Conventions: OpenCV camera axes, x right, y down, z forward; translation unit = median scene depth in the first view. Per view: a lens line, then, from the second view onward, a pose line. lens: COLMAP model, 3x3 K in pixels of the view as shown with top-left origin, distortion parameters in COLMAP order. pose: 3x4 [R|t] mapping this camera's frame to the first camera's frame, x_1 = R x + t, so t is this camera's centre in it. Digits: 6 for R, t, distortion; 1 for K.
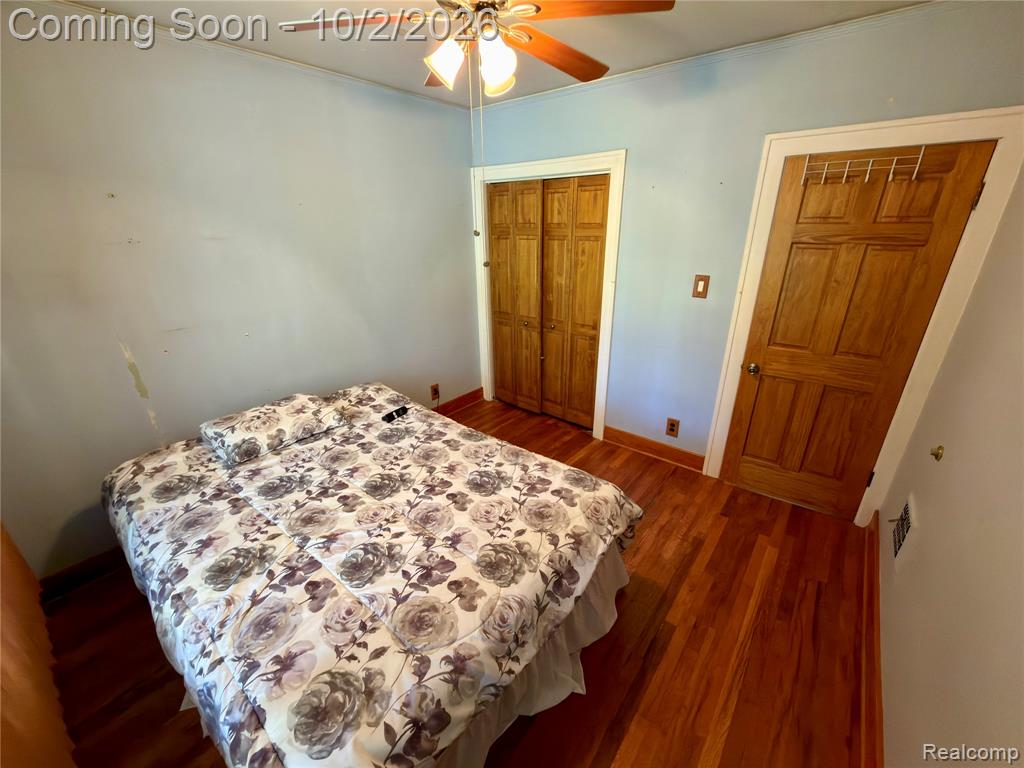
lens RADIAL K [[409.9, 0, 513.9], [0, 409.9, 385.1], [0, 0, 1]] dist [0.000133, -0.000001]
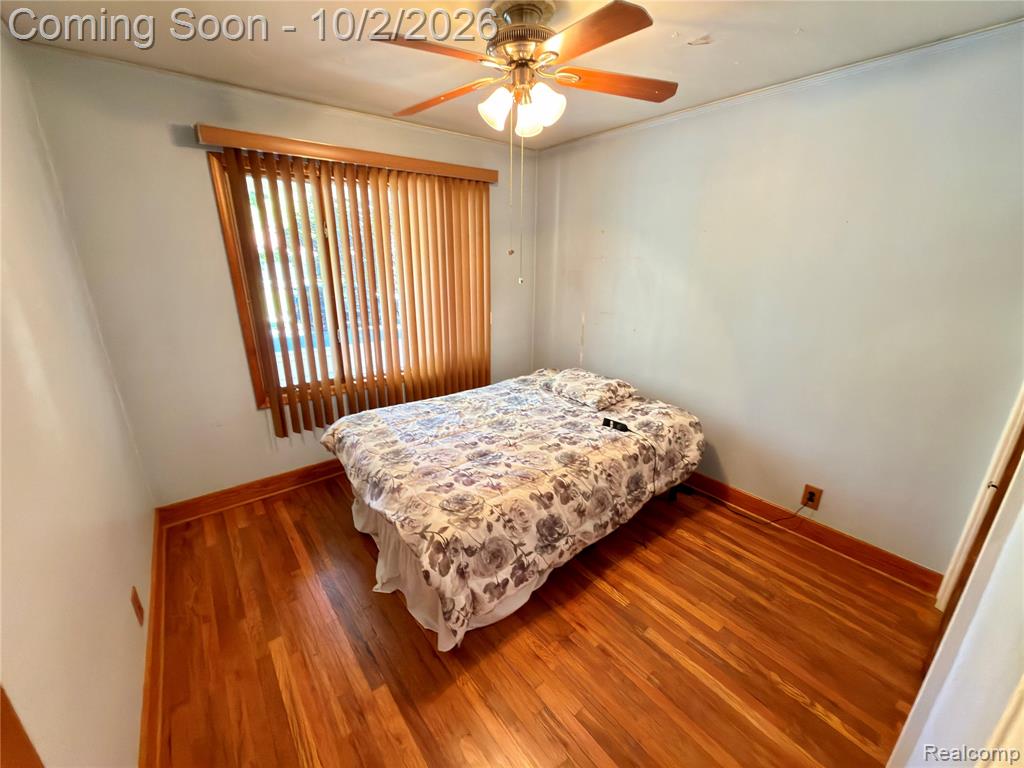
lens RADIAL K [[409.9, 0, 511.6], [0, 409.9, 384.9], [0, 0, 1]] dist [0.000133, -0.000001]
pose [[-0.215127, 0.306868, -0.927120, 0.882591], [-0.369415, 0.853236, 0.368131, -0.379246], [0.904021, 0.421687, -0.070193, 0.983547]]
